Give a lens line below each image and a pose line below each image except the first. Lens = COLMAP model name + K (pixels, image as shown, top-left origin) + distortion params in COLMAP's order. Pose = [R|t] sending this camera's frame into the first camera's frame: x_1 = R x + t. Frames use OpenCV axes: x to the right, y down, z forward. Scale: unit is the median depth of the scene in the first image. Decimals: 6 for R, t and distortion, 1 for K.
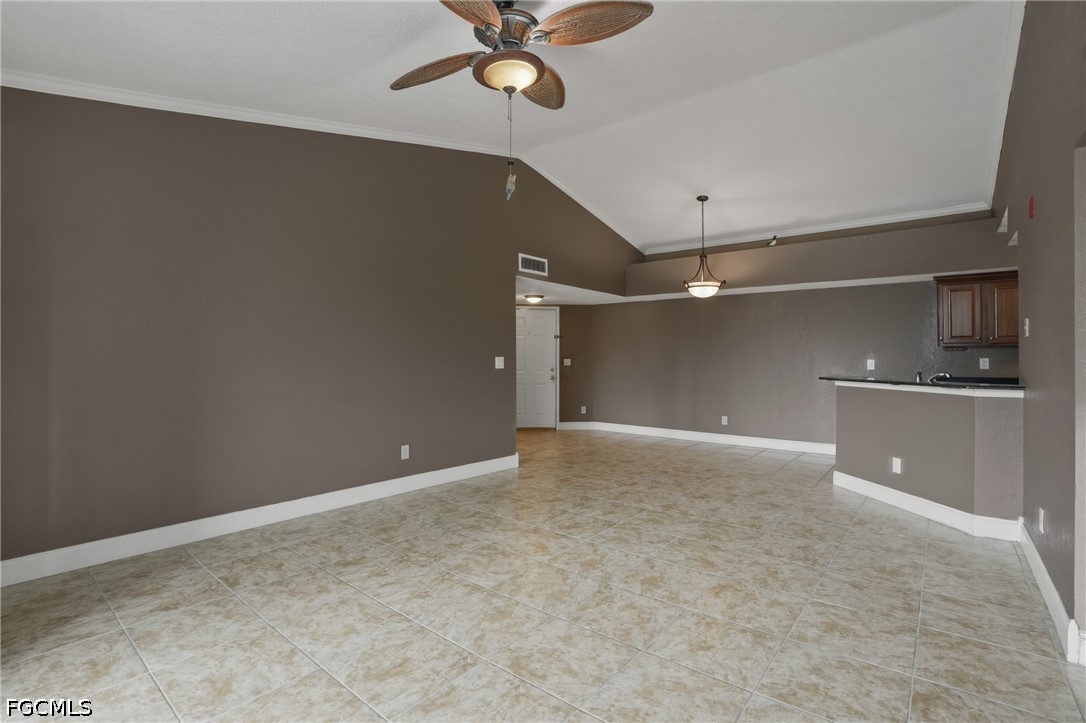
lens RADIAL K [[508.8, 0, 543.9], [0, 508.8, 365.2], [0, 0, 1]] dist [-0.068940, 0.026190]
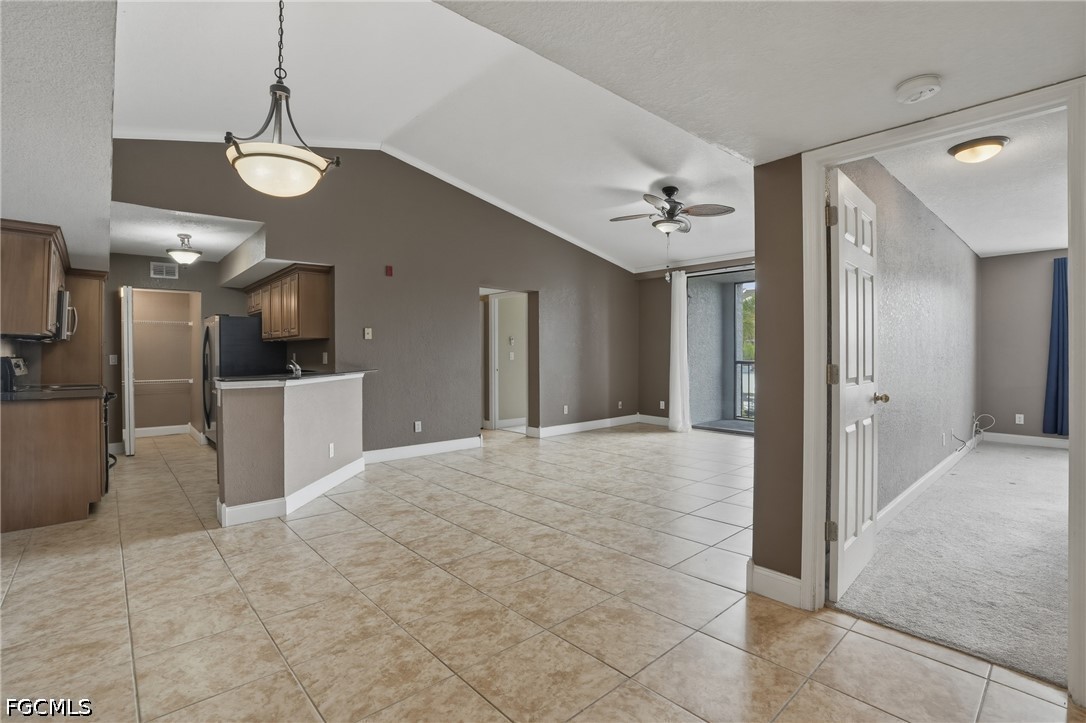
lens RADIAL K [[504.1, 0, 546.4], [0, 504.1, 356.2], [0, 0, 1]] dist [-0.065605, 0.021802]
pose [[-0.989385, 0.001056, 0.145315, 0.102978], [0.004138, 0.999773, 0.020911, -0.029002], [-0.145260, 0.021290, -0.989164, 2.350698]]
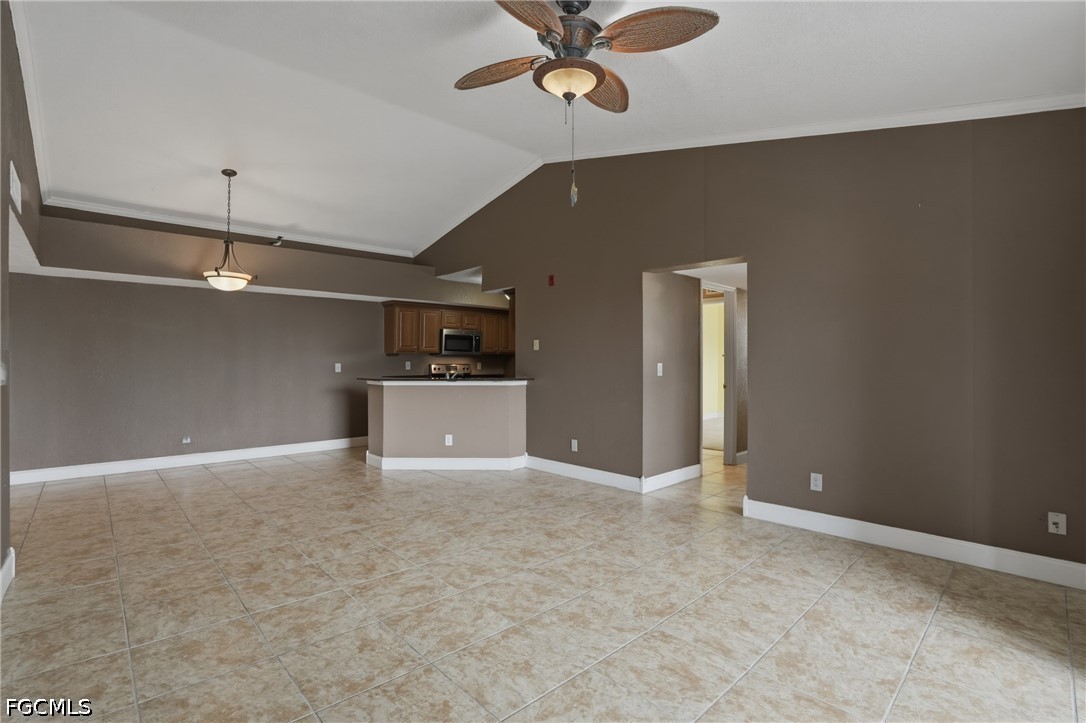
lens RADIAL K [[504.7, 0, 547.5], [0, 504.7, 359.3], [0, 0, 1]] dist [-0.069669, 0.024337]
pose [[0.123612, 0.003901, 0.992323, -0.752663], [0.013664, 0.999891, -0.005633, -0.012099], [-0.992237, 0.014256, 0.123545, 0.644019]]
